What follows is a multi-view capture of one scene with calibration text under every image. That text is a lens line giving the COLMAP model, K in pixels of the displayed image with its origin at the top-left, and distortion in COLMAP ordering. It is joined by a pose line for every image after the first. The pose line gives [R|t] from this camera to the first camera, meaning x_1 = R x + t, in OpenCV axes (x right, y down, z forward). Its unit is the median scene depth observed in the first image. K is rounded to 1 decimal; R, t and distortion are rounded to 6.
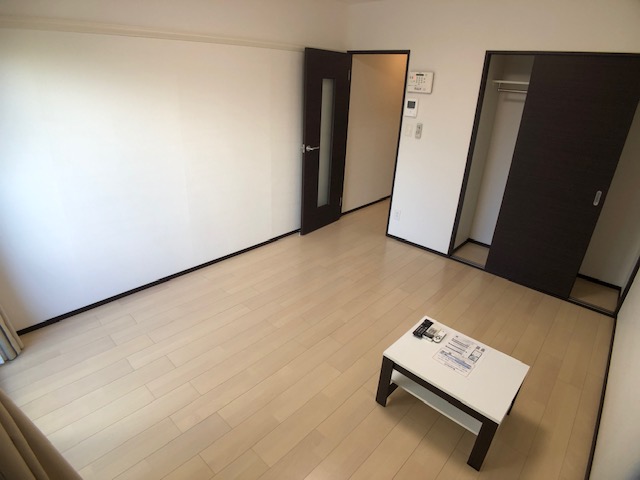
lens RADIAL K [[353.0, 0, 317.9], [0, 353.0, 234.6], [0, 0, 1]] dist [-0.077498, 0.000966]
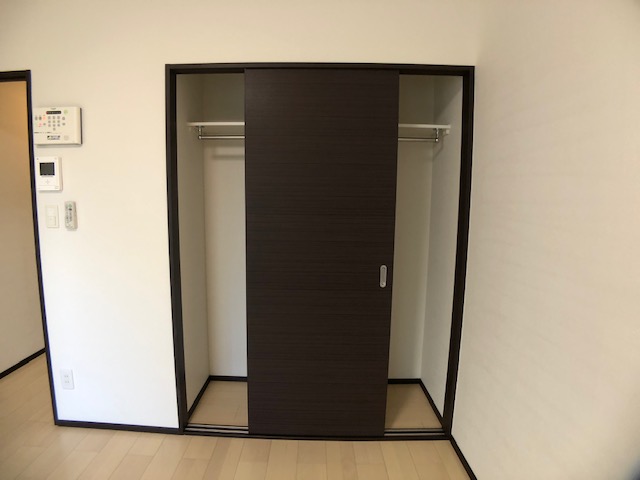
lens RADIAL K [[353.0, 0, 317.9], [0, 353.0, 234.6], [0, 0, 1]] dist [-0.077498, 0.000966]
pose [[0.730913, -0.106025, 0.674185, 0.219575], [0.283537, 0.945745, -0.158663, -0.088002], [-0.620784, 0.307125, 0.721319, 0.423879]]
